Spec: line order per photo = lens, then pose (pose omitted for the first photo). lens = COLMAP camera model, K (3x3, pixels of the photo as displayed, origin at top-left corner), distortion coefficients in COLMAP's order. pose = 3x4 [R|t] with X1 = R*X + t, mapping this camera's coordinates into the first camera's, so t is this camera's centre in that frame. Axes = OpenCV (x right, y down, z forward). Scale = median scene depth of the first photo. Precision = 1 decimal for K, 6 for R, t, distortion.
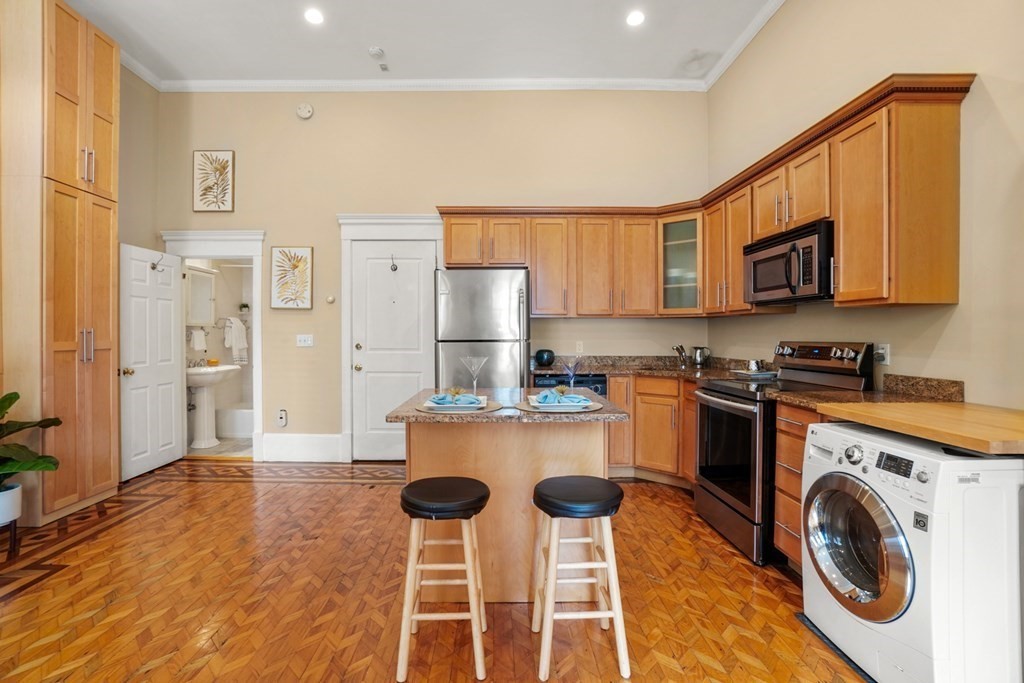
lens RADIAL K [[467.9, 0, 500.7], [0, 467.9, 336.3], [0, 0, 1]] dist [-0.062803, 0.024206]
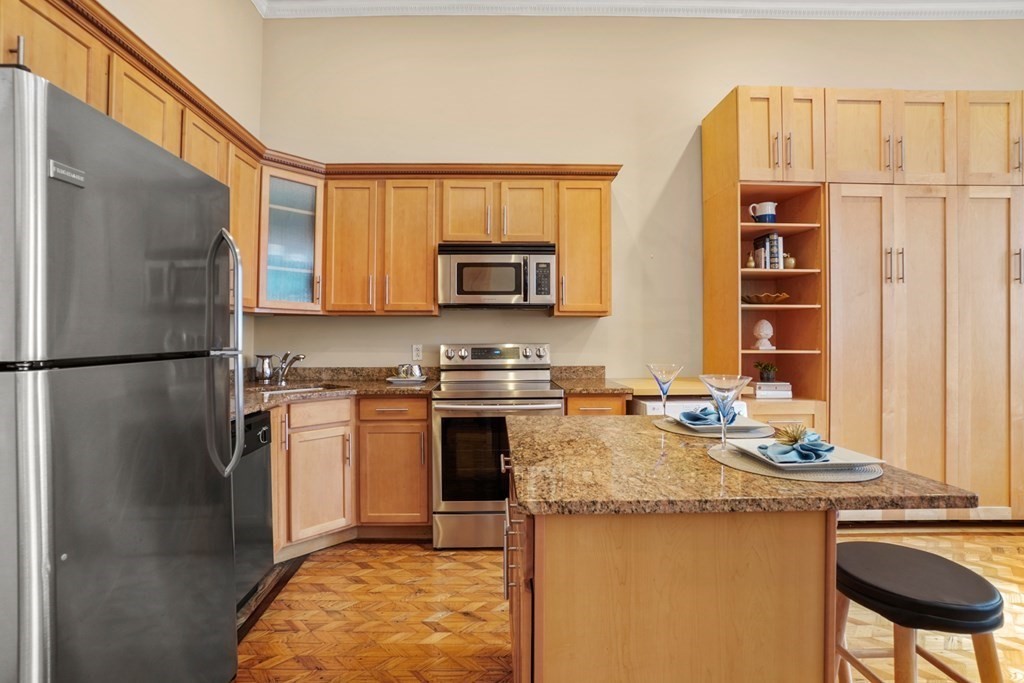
lens RADIAL K [[475.3, 0, 489.5], [0, 475.3, 333.2], [0, 0, 1]] dist [-0.062182, 0.023036]
pose [[0.005006, 0.009826, 0.999939, -0.401477], [0.006933, 0.999927, -0.009860, -0.002513], [-0.999963, 0.006982, 0.004938, 0.819166]]
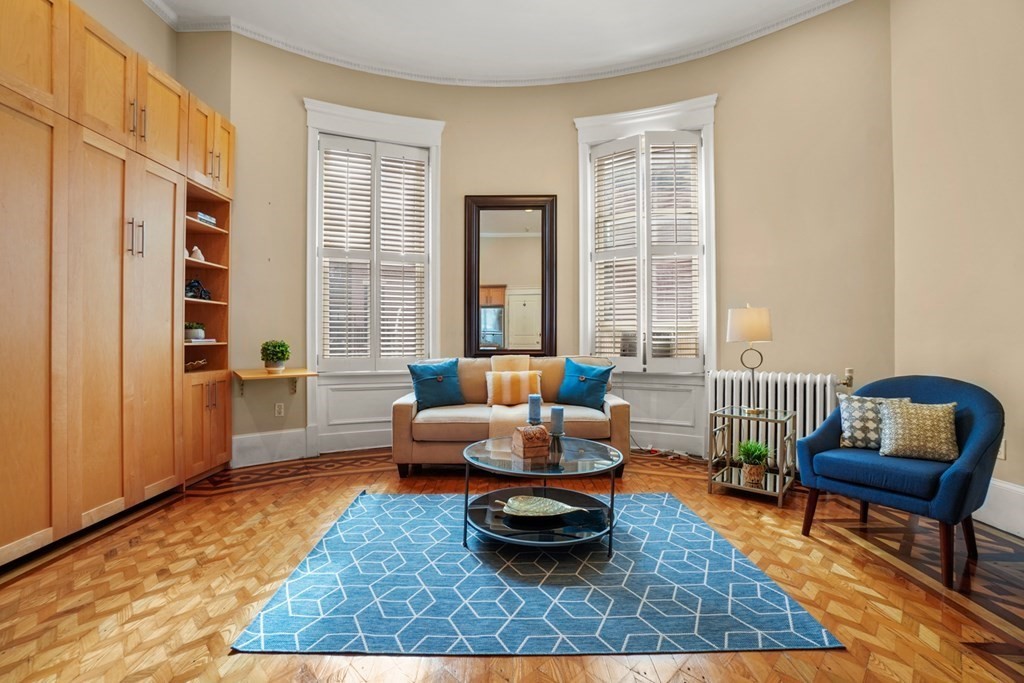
lens RADIAL K [[457.7, 0, 499.8], [0, 457.7, 337.5], [0, 0, 1]] dist [-0.064356, 0.023746]
pose [[-0.999755, 0.000835, 0.022104, -0.206562], [0.001068, 0.999944, 0.010525, 0.039138], [-0.022094, 0.010546, -0.999700, 0.591612]]
